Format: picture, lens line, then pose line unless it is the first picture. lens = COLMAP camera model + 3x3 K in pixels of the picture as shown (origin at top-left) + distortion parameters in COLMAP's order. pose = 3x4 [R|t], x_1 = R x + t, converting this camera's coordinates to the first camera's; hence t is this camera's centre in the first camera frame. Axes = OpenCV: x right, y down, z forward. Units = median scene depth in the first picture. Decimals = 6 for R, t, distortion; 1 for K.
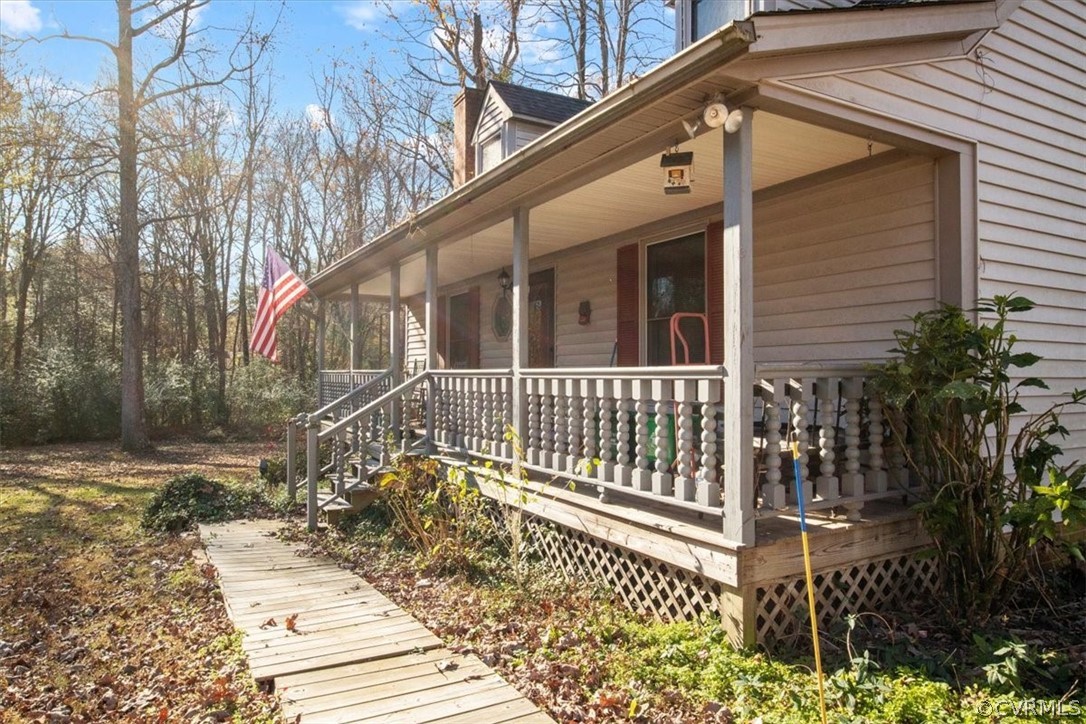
lens RADIAL K [[694.4, 0, 543.0], [0, 694.4, 362.0], [0, 0, 1]] dist [-0.000692, -0.000099]
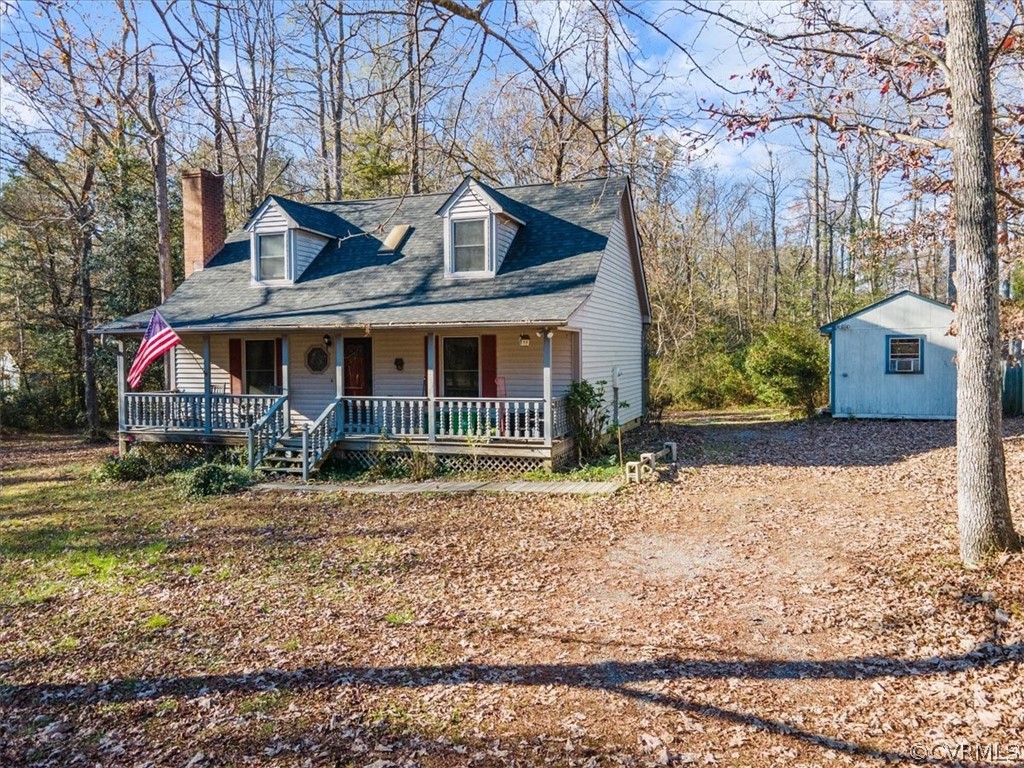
lens RADIAL K [[745.7, 0, 504.6], [0, 745.7, 376.2], [0, 0, 1]] dist [0.040738, 0.030887]
pose [[0.751892, -0.023366, 0.658873, -2.334585], [-0.006262, 0.999074, 0.042576, -0.263558], [-0.659257, -0.036139, 0.751049, -1.698197]]
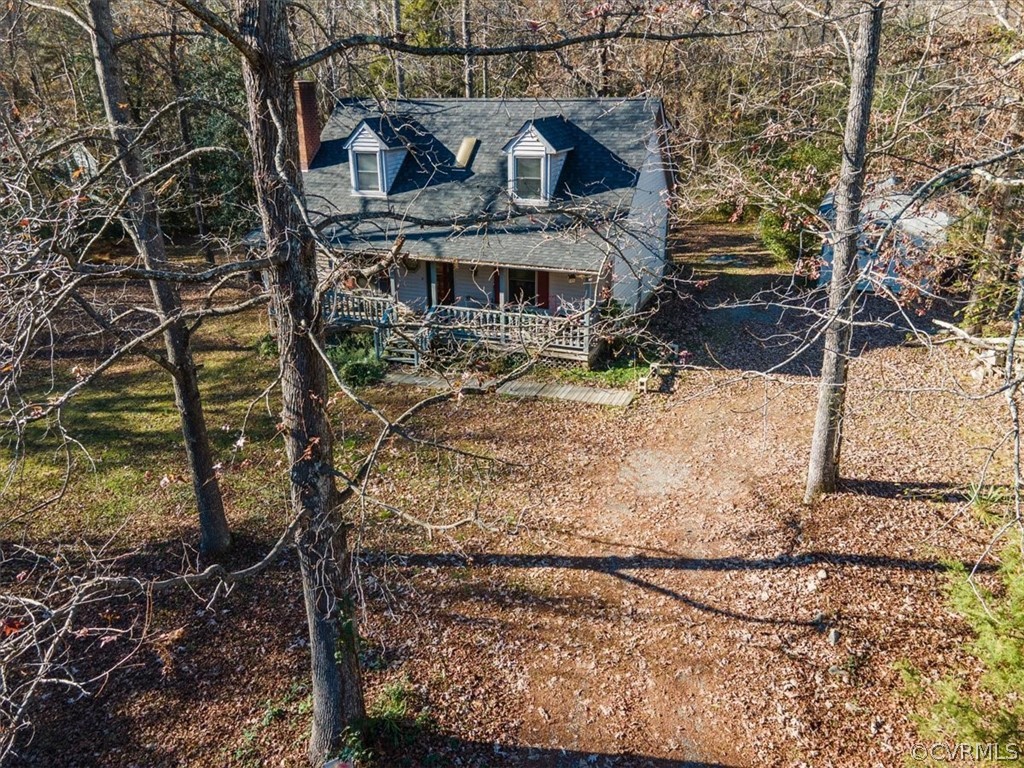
lens RADIAL K [[745.7, 0, 504.6], [0, 745.7, 376.2], [0, 0, 1]] dist [0.040738, 0.030887]
pose [[0.779176, -0.238954, 0.579470, -3.282102], [-0.001807, 0.923622, 0.383300, -1.625382], [-0.626803, -0.299705, 0.719232, -2.551367]]
